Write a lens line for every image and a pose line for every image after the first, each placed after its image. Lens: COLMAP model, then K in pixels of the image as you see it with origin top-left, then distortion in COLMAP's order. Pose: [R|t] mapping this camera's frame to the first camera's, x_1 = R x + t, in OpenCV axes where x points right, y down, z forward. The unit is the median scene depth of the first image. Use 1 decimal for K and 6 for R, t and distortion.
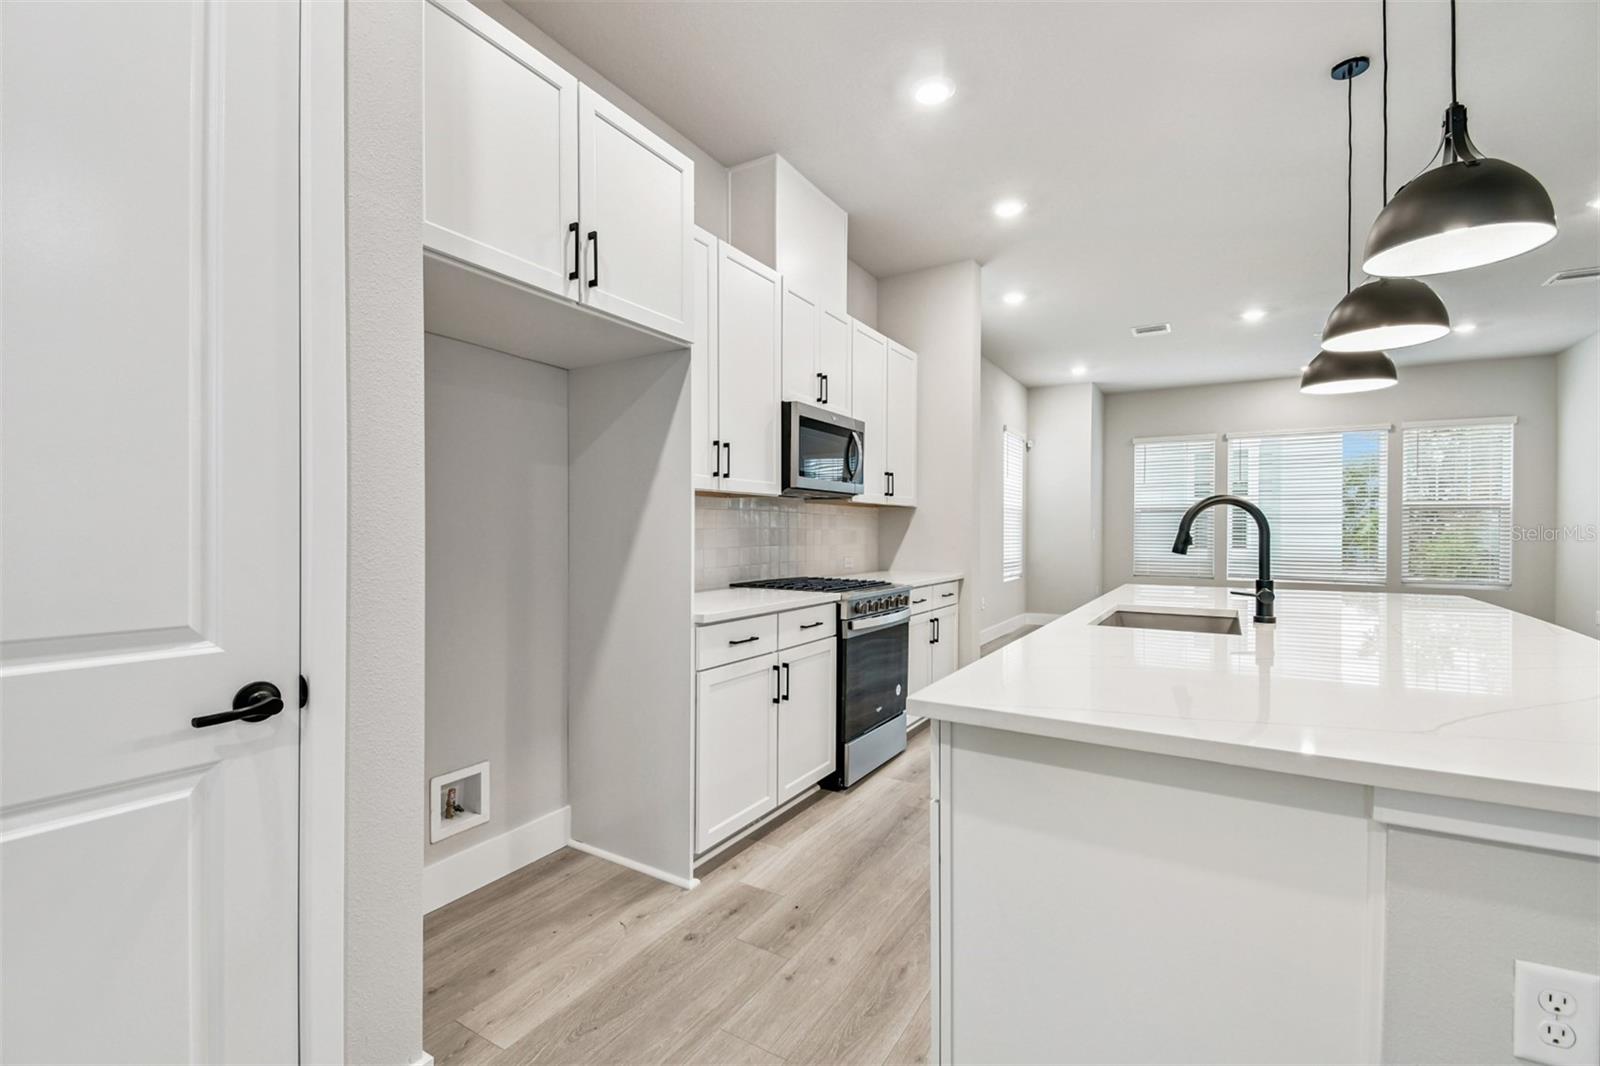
lens RADIAL K [[696.0, 0, 791.4], [0, 696.0, 536.1], [0, 0, 1]] dist [0.007438, -0.001316]
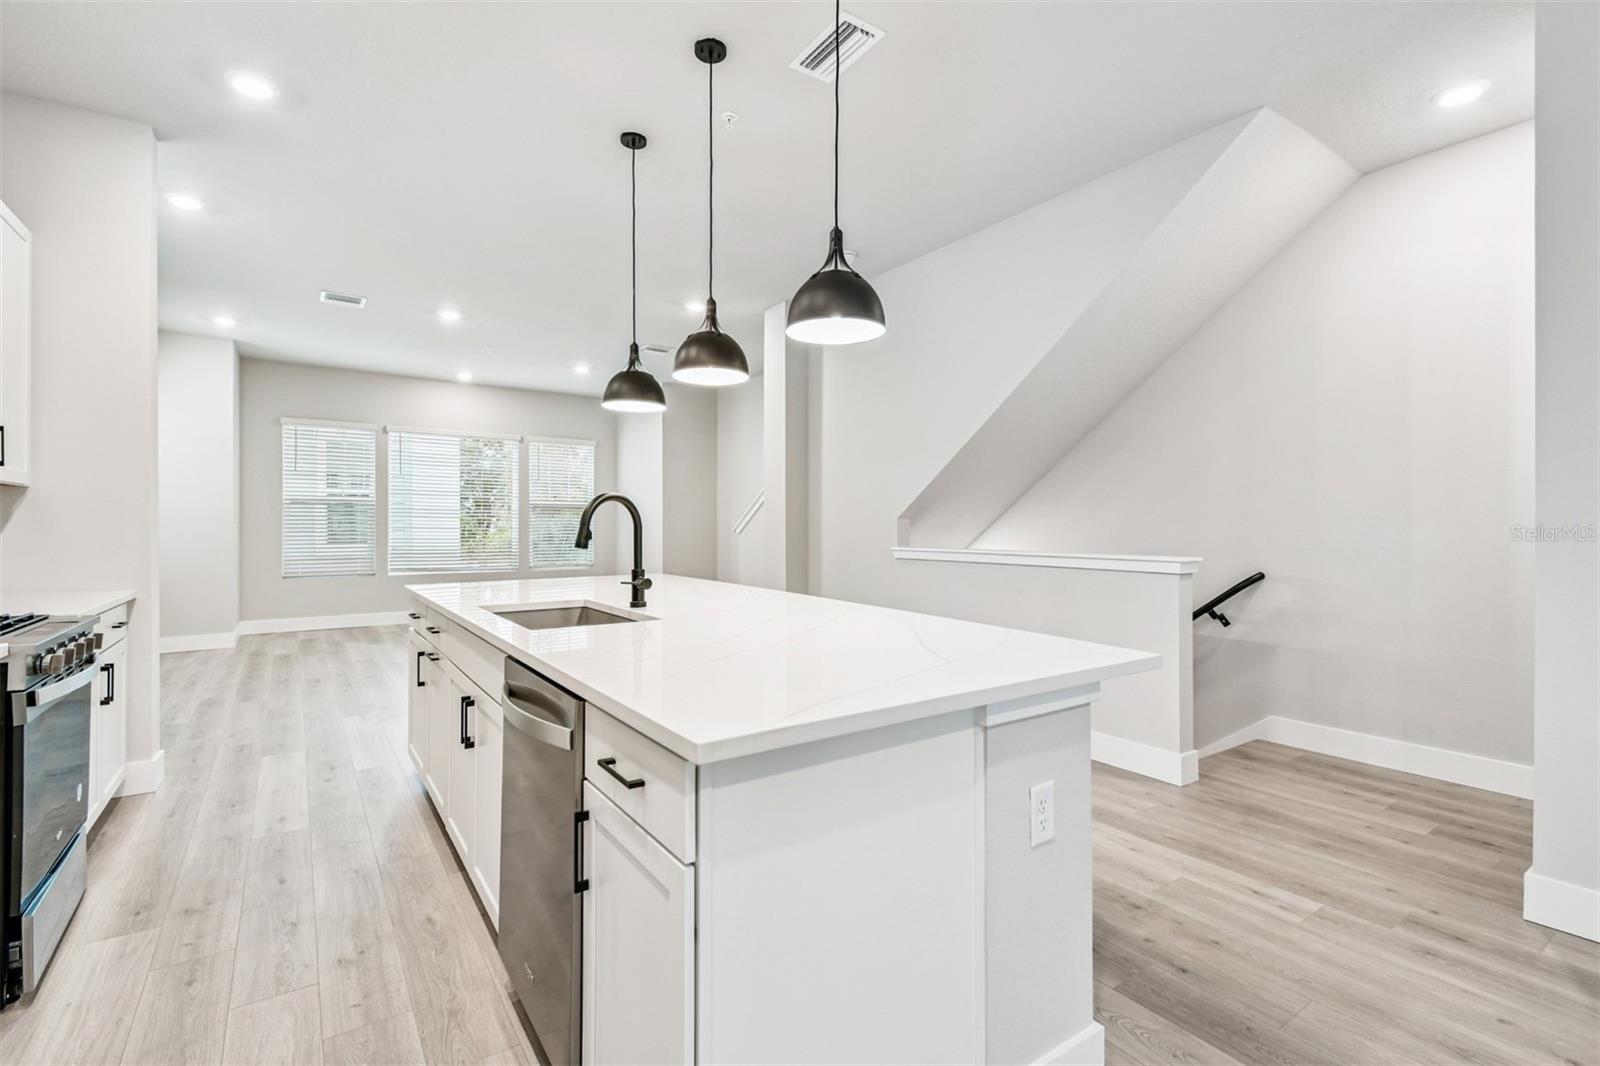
lens RADIAL K [[720.0, 0, 780.2], [0, 720.0, 530.3], [0, 0, 1]] dist [0.022860, -0.008261]
pose [[0.411216, -0.008657, 0.911497, -0.186657], [0.008540, 0.999948, 0.005645, -0.003099], [-0.911498, 0.005463, 0.411269, 0.208385]]
